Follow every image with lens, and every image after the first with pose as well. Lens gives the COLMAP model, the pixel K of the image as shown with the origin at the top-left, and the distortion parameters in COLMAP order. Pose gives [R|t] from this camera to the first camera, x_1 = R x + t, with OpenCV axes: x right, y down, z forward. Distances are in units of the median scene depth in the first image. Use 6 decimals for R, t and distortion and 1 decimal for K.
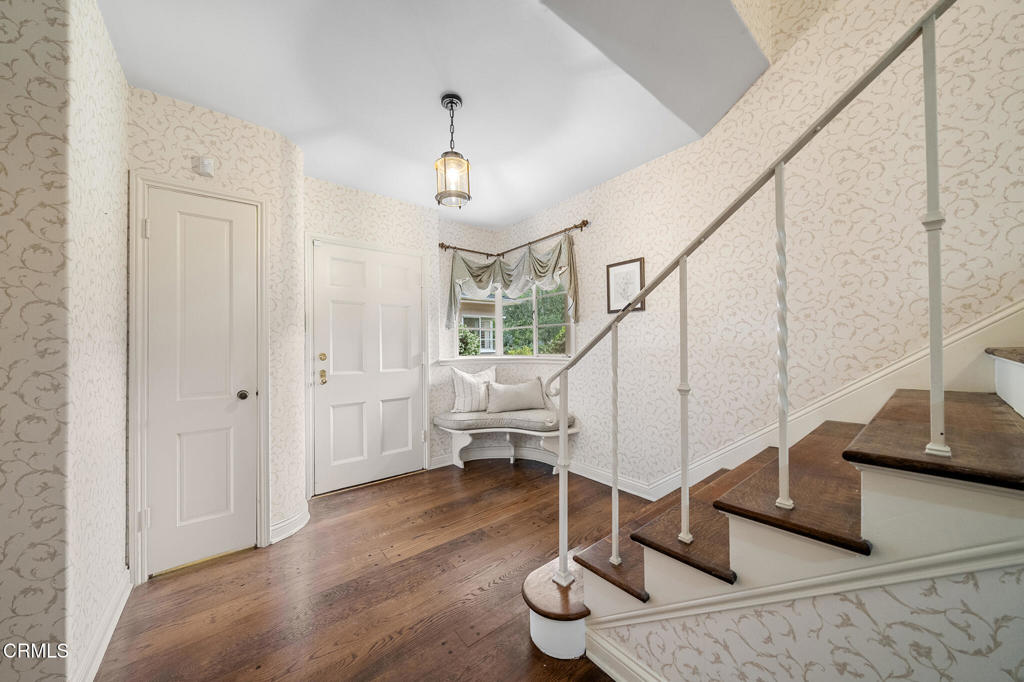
lens RADIAL K [[351.0, 0, 512.0], [0, 351.0, 341.0], [0, 0, 1]] dist [-0.001487, 0.000018]
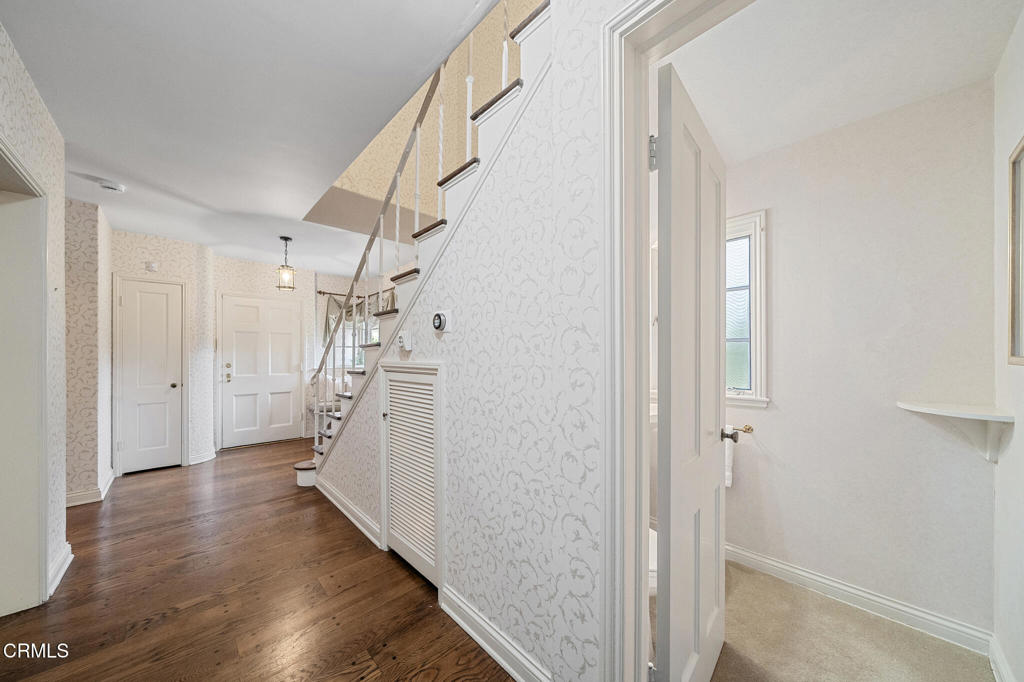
lens RADIAL K [[354.5, 0, 511.5], [0, 354.5, 354.6], [0, 0, 1]] dist [-0.001927, -0.000250]
pose [[0.996459, 0.014919, 0.082741, 0.805024], [-0.016154, 0.999768, 0.014268, -0.063556], [-0.082509, -0.015554, 0.996469, -0.952057]]
